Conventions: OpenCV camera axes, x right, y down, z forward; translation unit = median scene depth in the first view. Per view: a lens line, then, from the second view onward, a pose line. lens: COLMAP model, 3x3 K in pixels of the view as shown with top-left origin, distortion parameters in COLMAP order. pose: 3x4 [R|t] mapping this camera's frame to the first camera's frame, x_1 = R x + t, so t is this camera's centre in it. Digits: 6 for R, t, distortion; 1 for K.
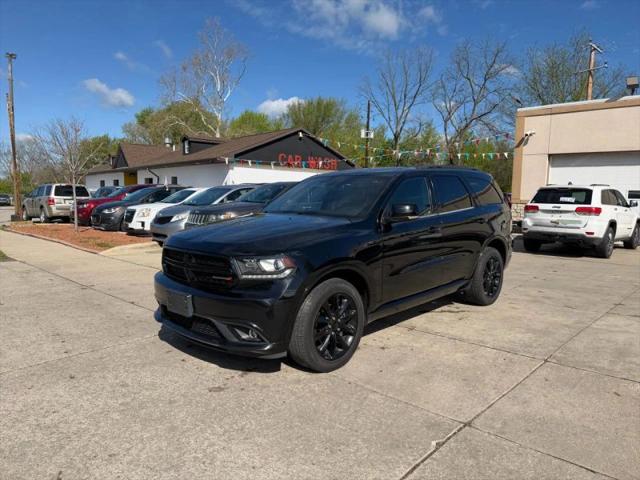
lens RADIAL K [[448.2, 0, 325.5], [0, 448.2, 241.0], [0, 0, 1]] dist [0.027304, -0.036195]
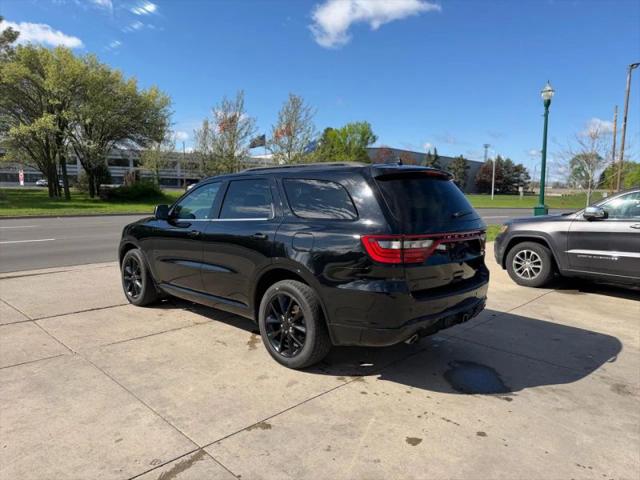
lens RADIAL K [[448.2, 0, 317.9], [0, 448.2, 239.6], [0, 0, 1]] dist [0.027304, -0.036195]
pose [[-0.024663, 0.089529, -0.995679, 0.762680], [-0.115662, 0.989038, 0.091797, -0.084402], [0.992982, 0.117426, -0.014037, 0.780656]]
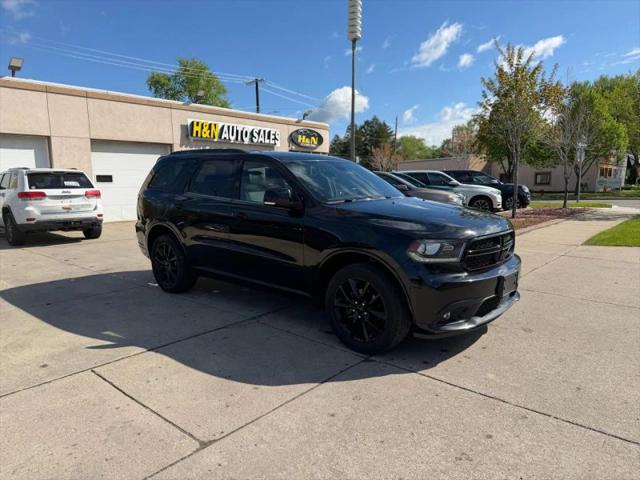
lens RADIAL K [[448.2, 0, 322.1], [0, 448.2, 243.5], [0, 0, 1]] dist [0.027304, -0.036195]
pose [[-0.022466, -0.150026, 0.988427, -0.616543], [0.109375, 0.982373, 0.151593, -0.073350], [-0.993747, 0.111515, -0.005660, 0.658304]]
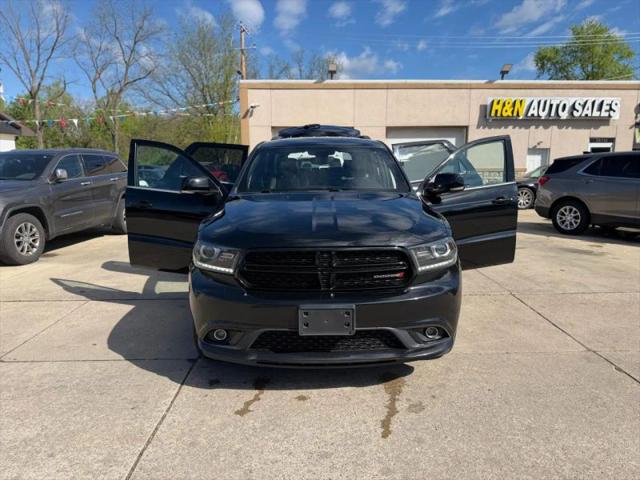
lens RADIAL K [[448.2, 0, 323.8], [0, 448.2, 238.7], [0, 0, 1]] dist [0.027304, -0.036195]
pose [[0.727813, -0.127888, 0.673746, -0.371030], [0.085183, 0.991708, 0.096223, -0.030193], [-0.680465, -0.012641, 0.732672, 0.216756]]
